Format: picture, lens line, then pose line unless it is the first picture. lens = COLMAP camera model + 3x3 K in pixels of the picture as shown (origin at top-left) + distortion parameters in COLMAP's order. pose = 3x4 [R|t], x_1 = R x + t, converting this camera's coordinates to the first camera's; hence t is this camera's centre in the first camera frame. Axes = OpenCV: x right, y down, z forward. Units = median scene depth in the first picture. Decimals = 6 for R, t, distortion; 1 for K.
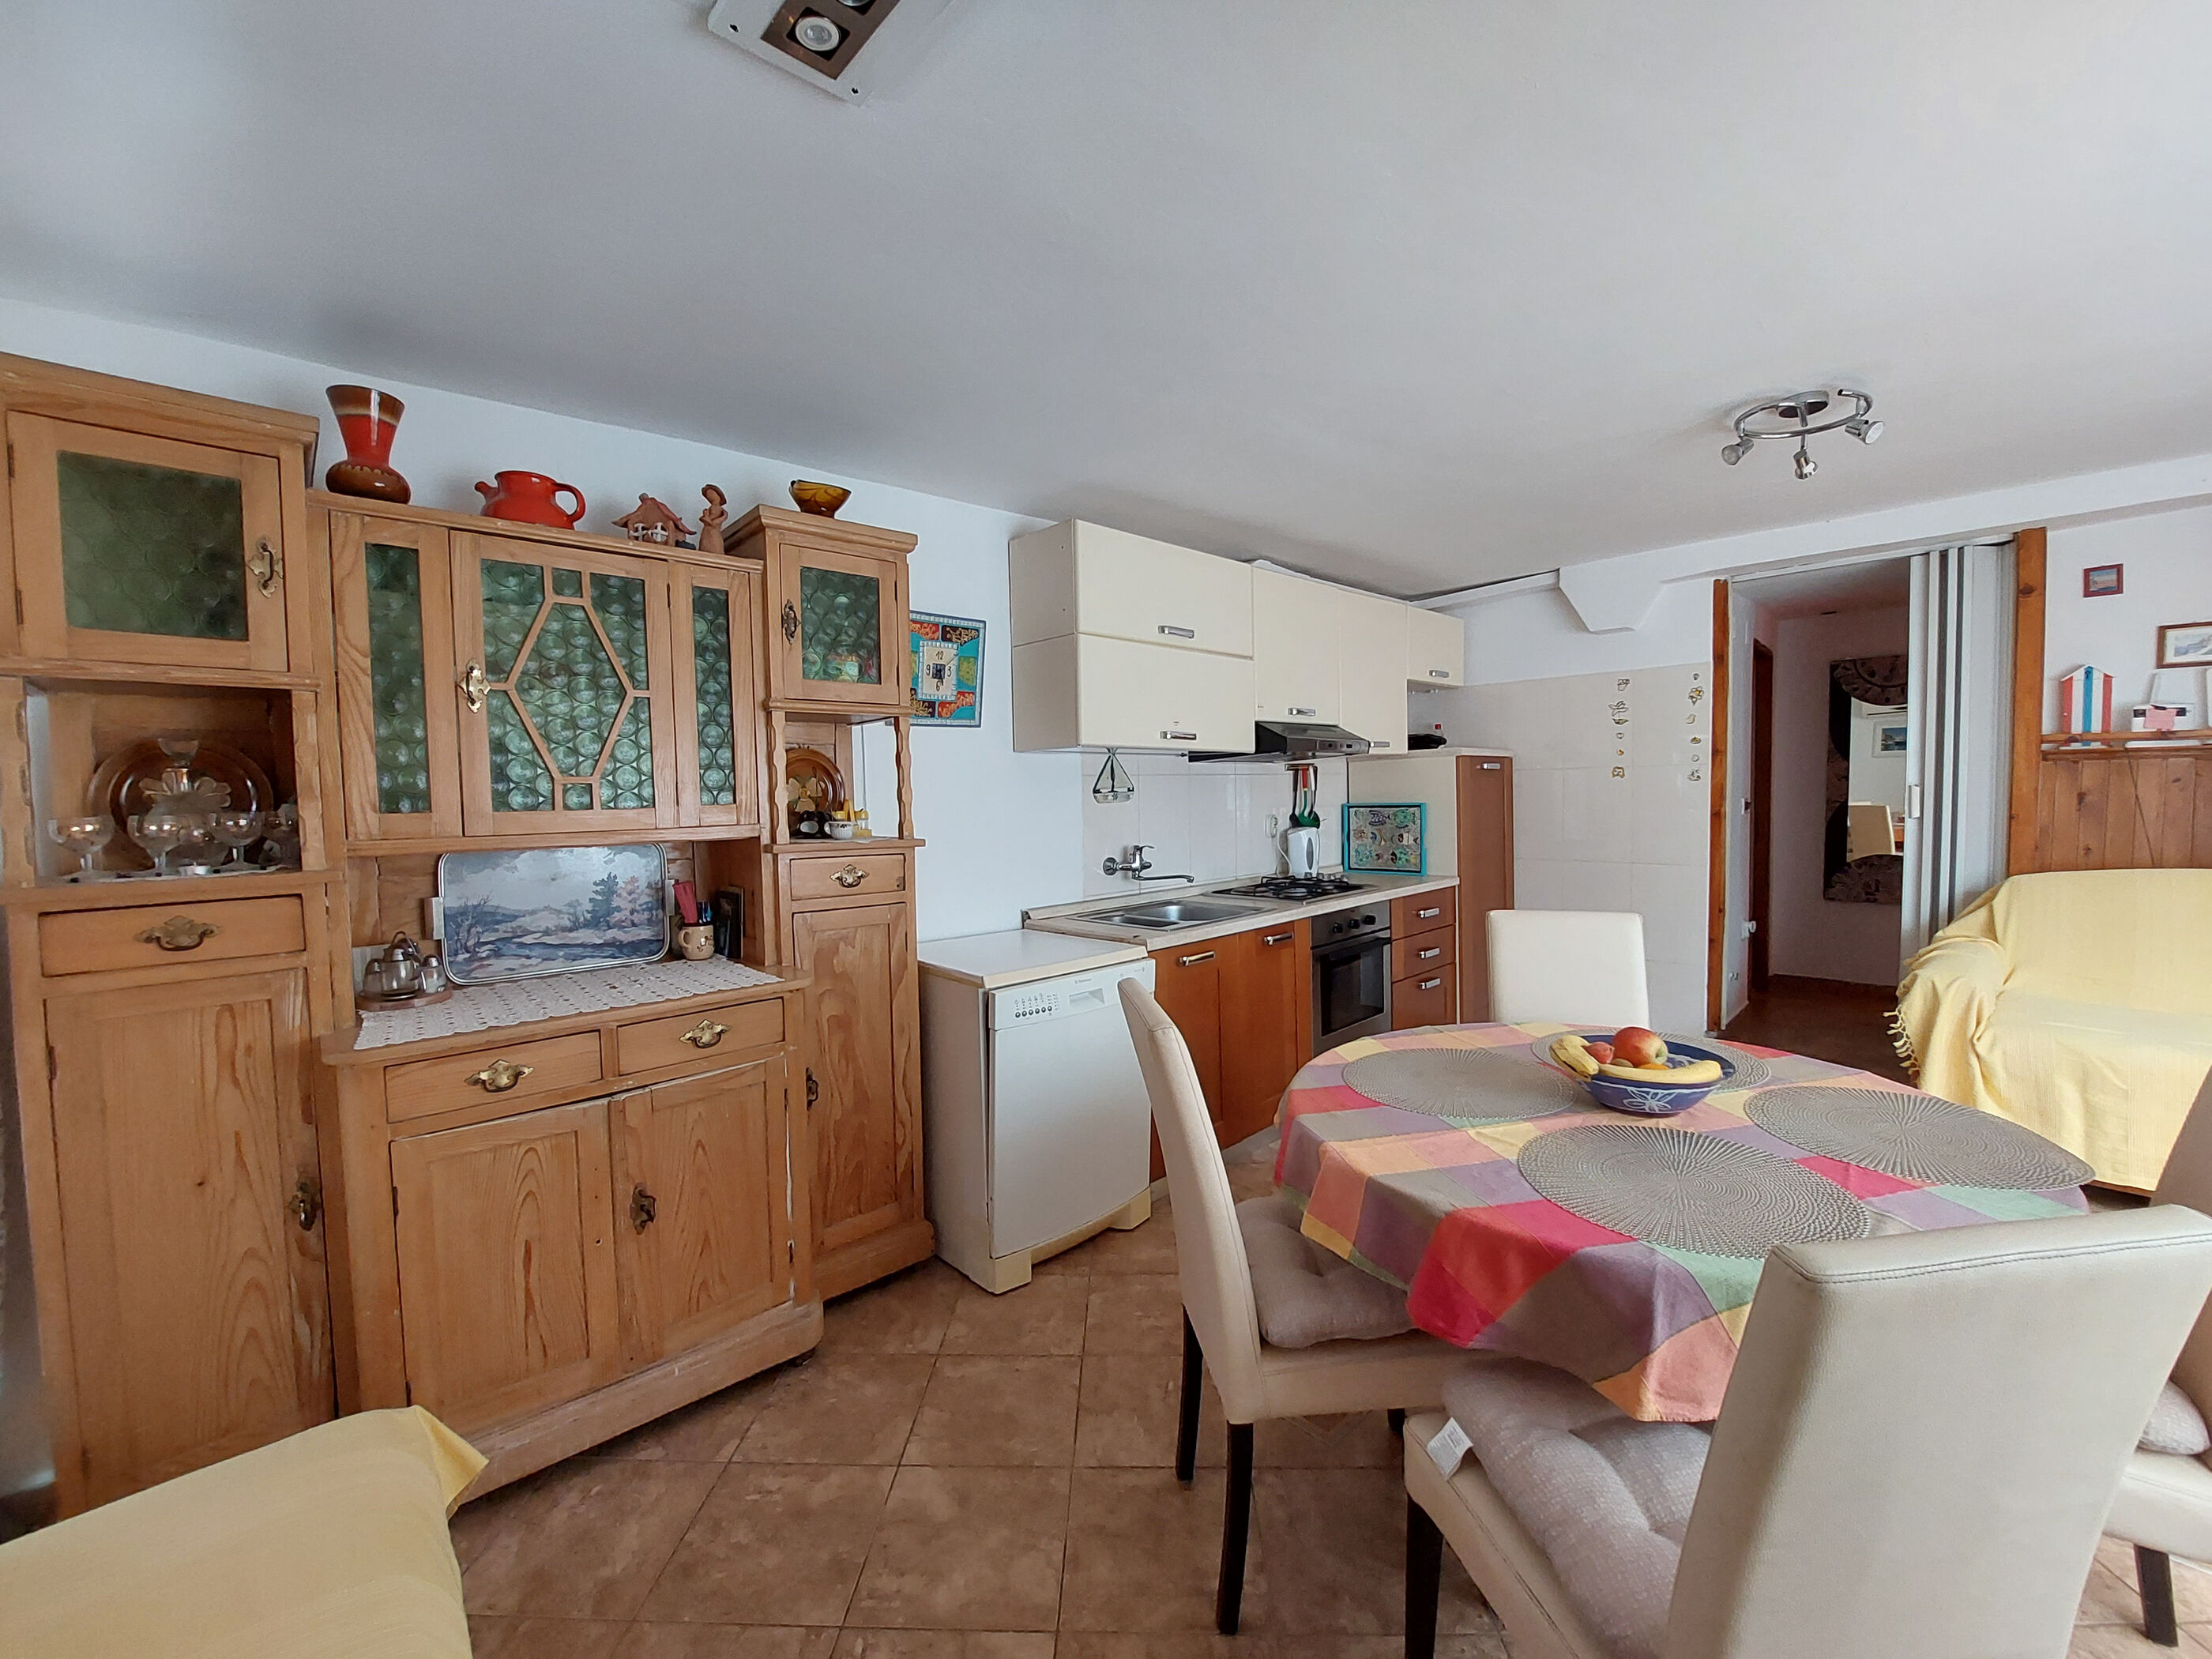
lens RADIAL K [[880.8, 0, 1100.5], [0, 880.8, 836.1], [0, 0, 1]] dist [-0.012498, -0.003434]
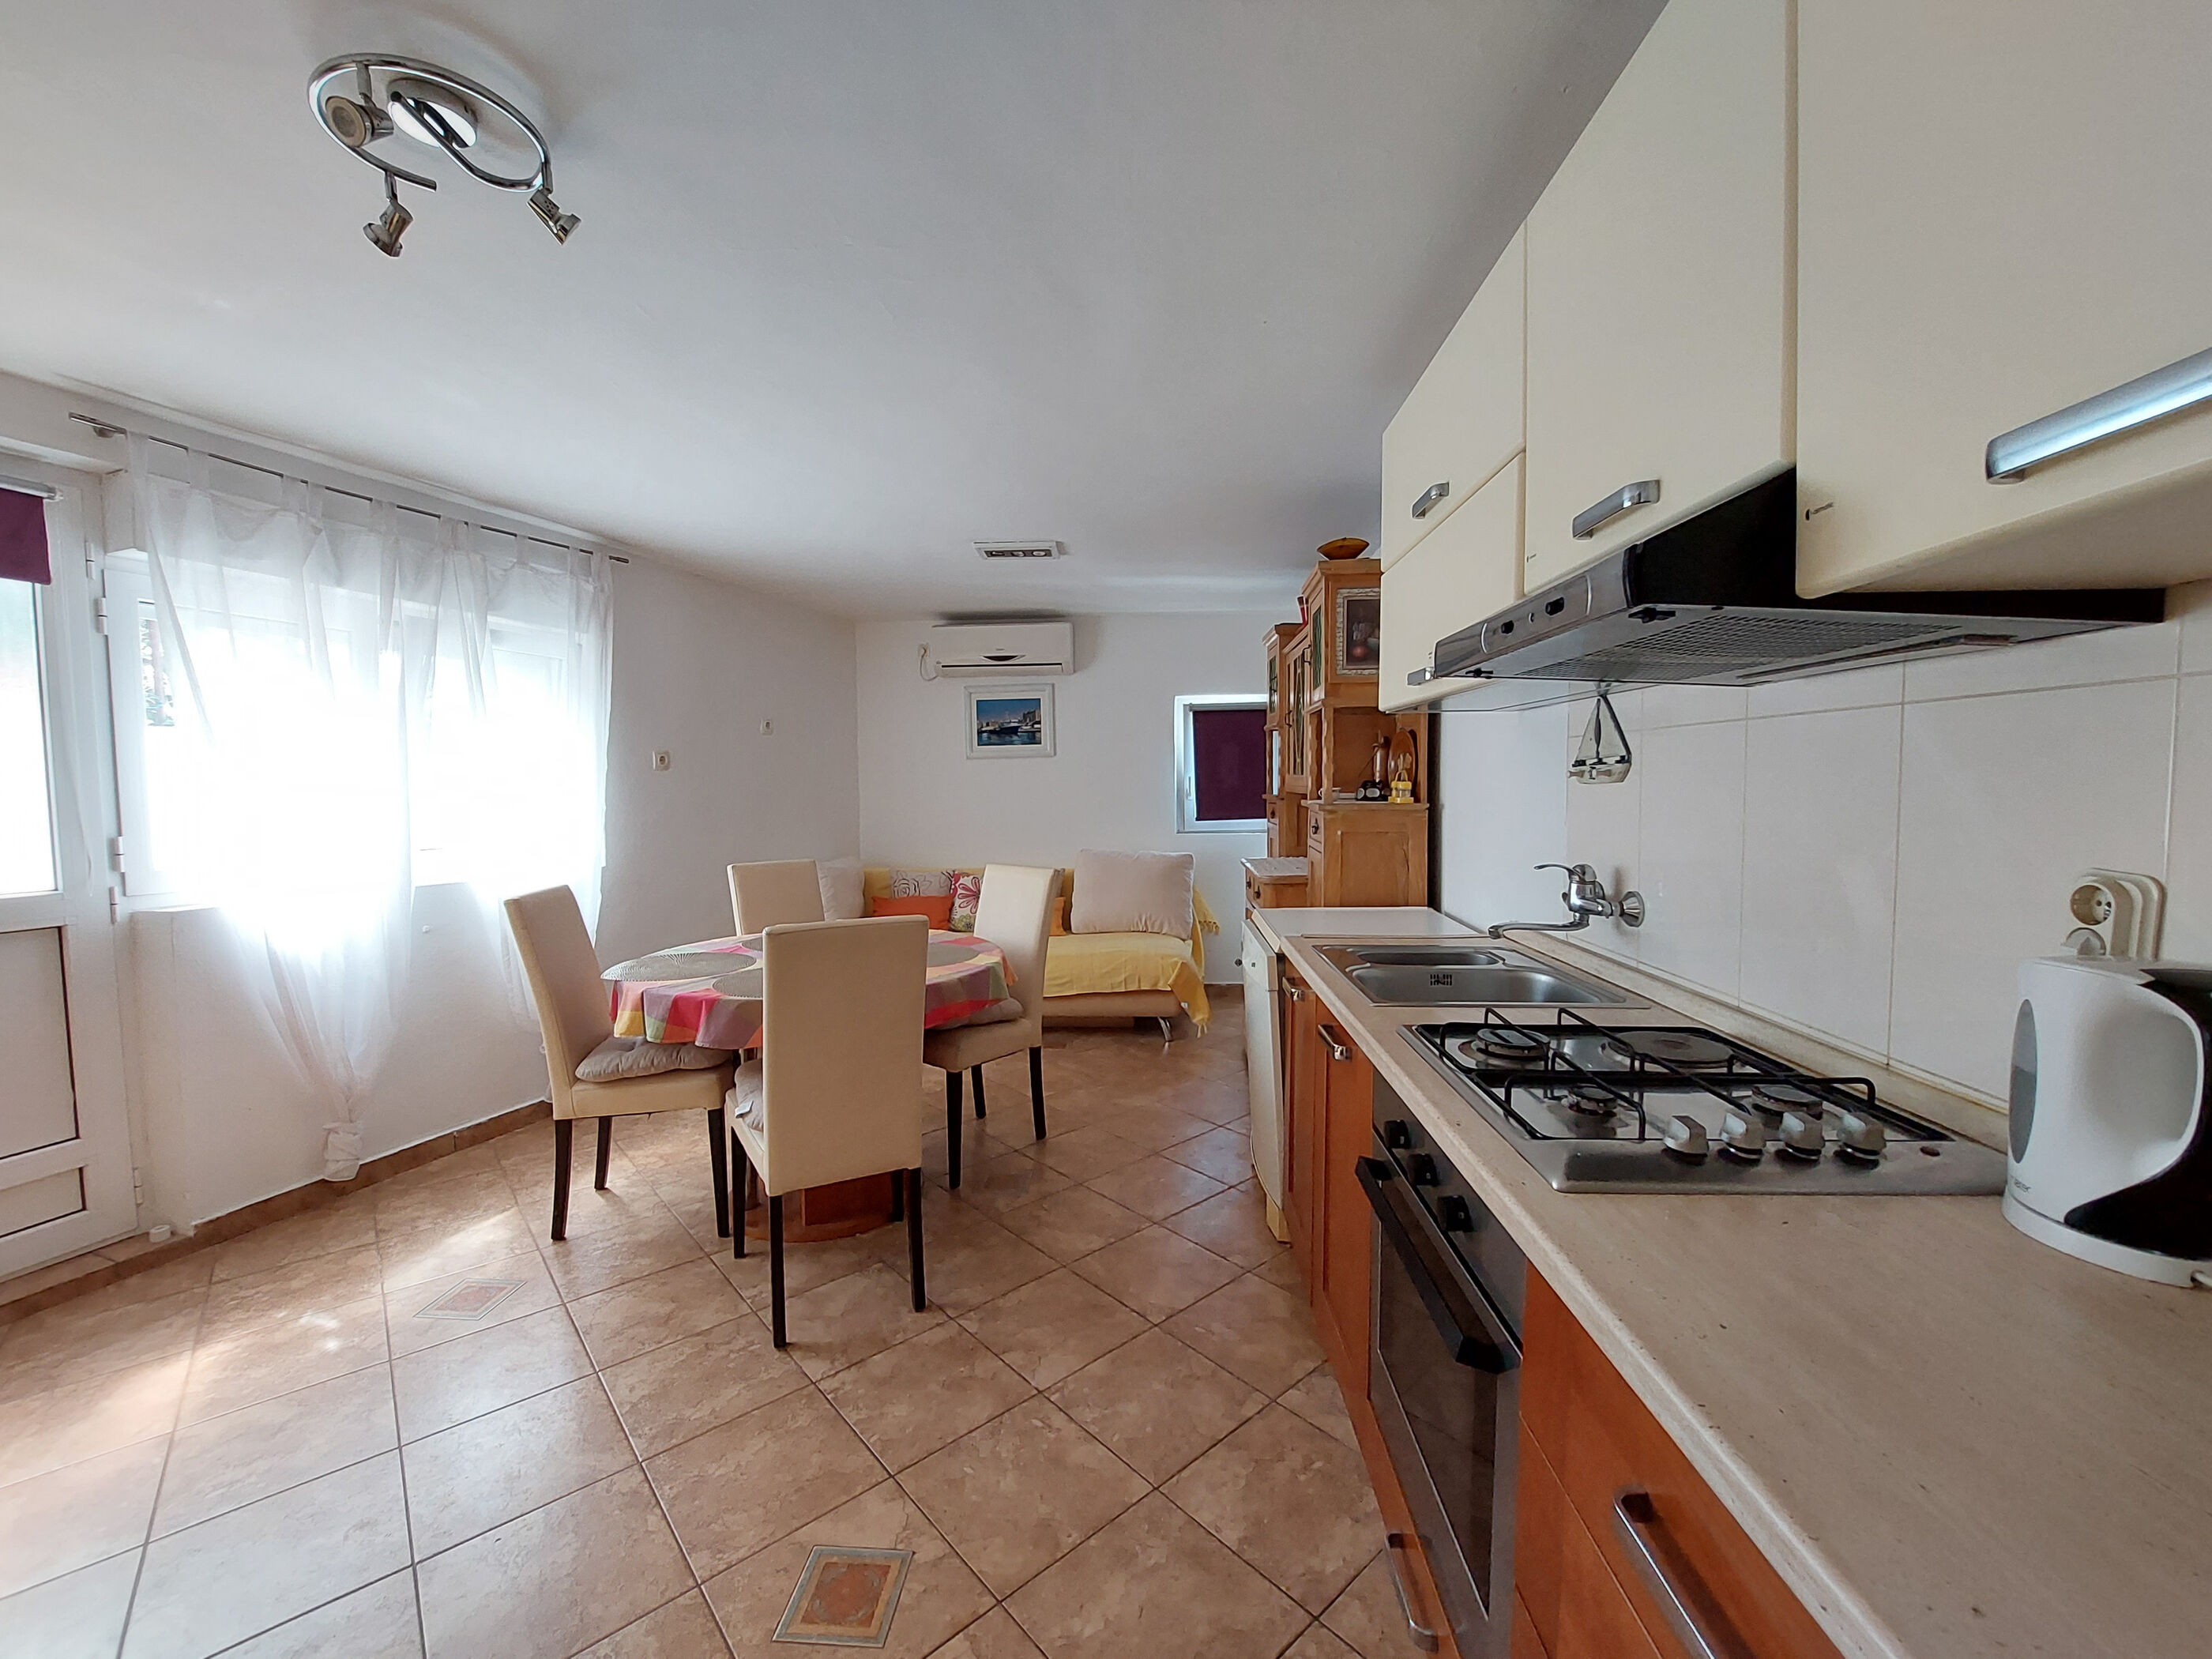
lens RADIAL K [[883.8, 0, 1091.7], [0, 883.8, 835.6], [0, 0, 1]] dist [-0.000522, -0.012414]
pose [[-0.728958, 0.071286, -0.680837, 0.691039], [-0.009994, 0.993349, 0.114707, -0.073014], [0.684486, 0.090421, -0.723397, 1.313490]]
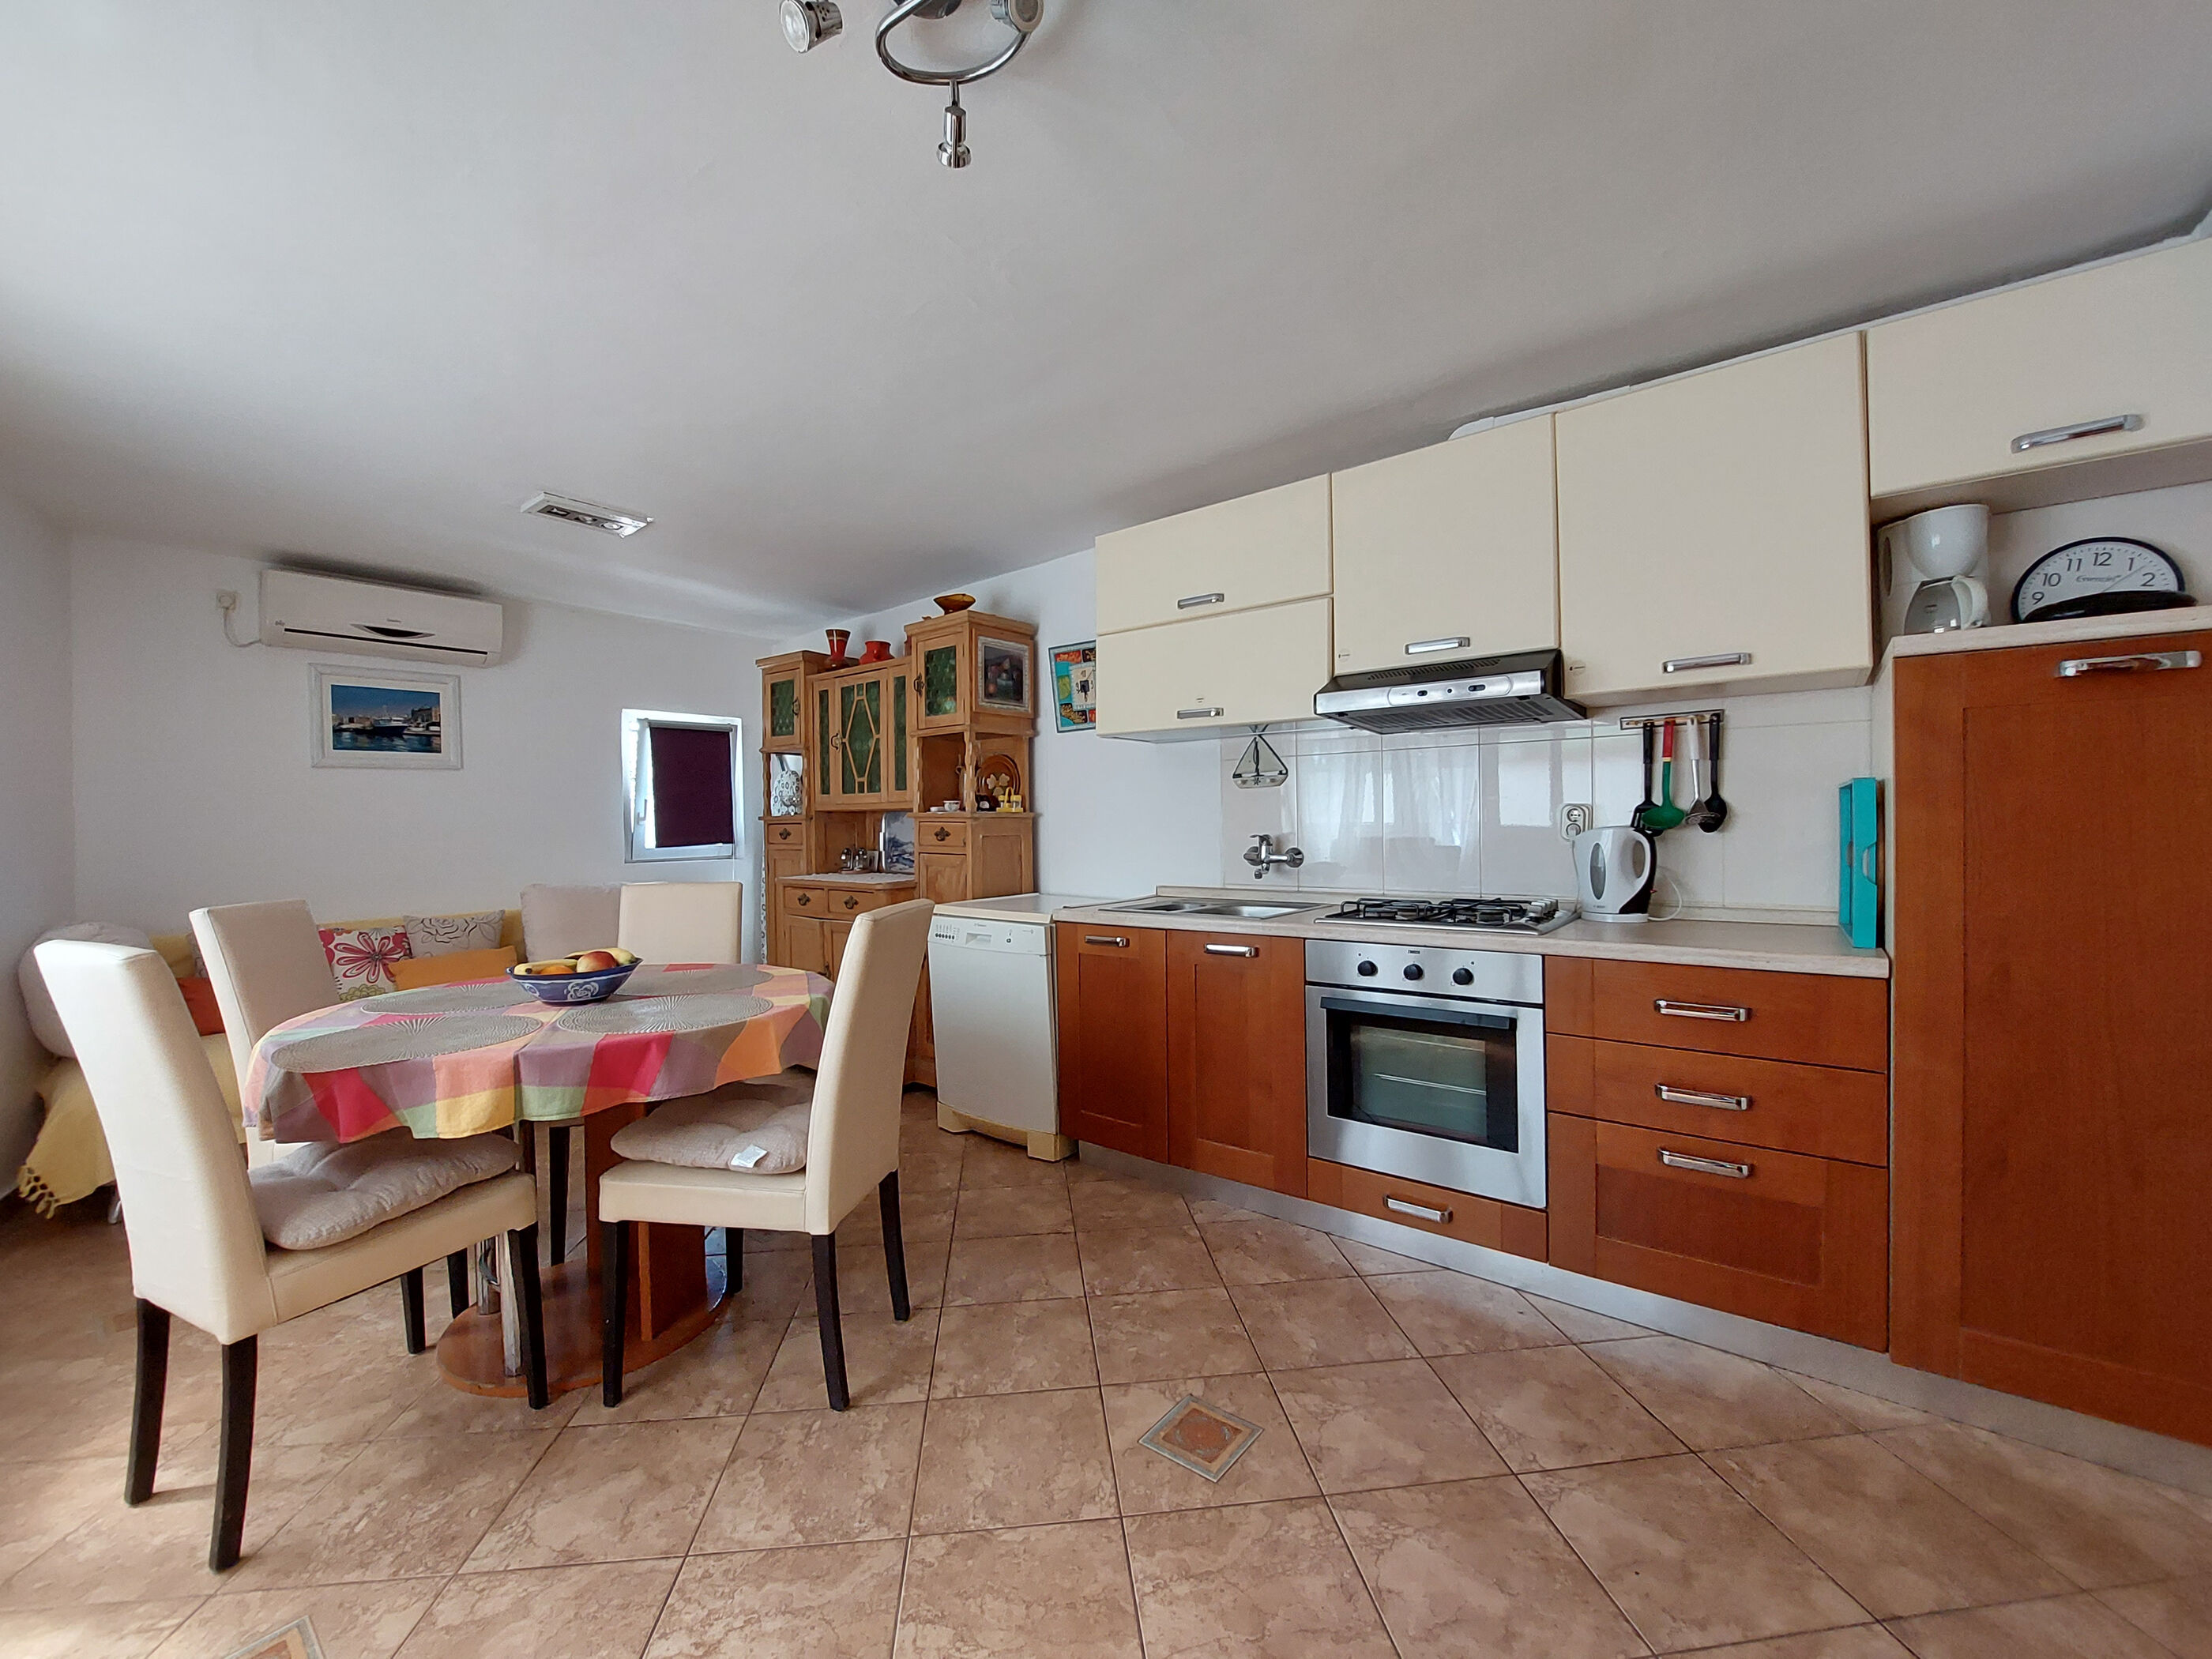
lens RADIAL K [[882.6, 0, 1111.9], [0, 882.6, 833.7], [0, 0, 1]] dist [-0.017866, -0.000337]
pose [[0.147882, 0.032219, -0.988480, 1.009379], [-0.042274, 0.998762, 0.026229, -0.008029], [0.988101, 0.037908, 0.149061, 0.788042]]
